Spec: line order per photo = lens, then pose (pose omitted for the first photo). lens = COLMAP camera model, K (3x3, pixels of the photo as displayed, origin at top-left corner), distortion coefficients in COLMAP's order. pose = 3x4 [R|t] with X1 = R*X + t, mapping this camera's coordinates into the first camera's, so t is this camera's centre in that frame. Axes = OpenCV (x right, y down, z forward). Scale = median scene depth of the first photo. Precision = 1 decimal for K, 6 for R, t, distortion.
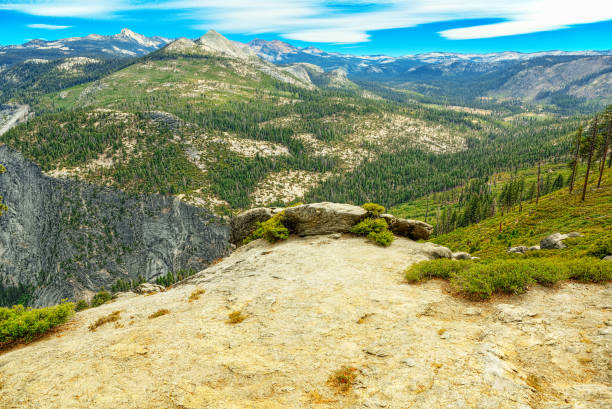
lens RADIAL K [[411.0, 0, 306.2], [0, 411.0, 204.0], [0, 0, 1]] dist [-0.002645, -0.012461]
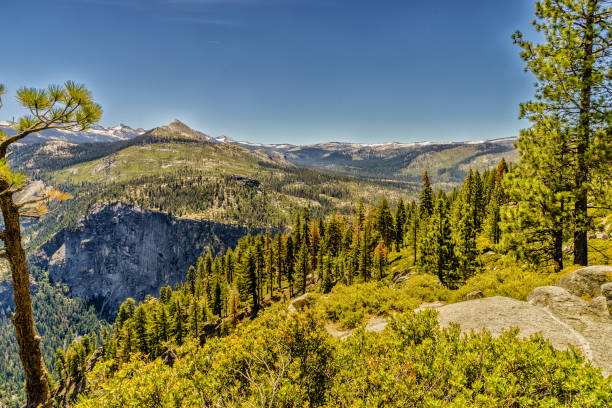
lens RADIAL K [[411.0, 0, 308.7], [0, 411.0, 204.9], [0, 0, 1]] dist [-0.002645, -0.012461]
pose [[0.965926, -0.030124, 0.257060, -0.239472], [0.081346, 0.978208, -0.191031, 0.073566], [-0.245704, 0.205433, 0.947326, -0.160163]]
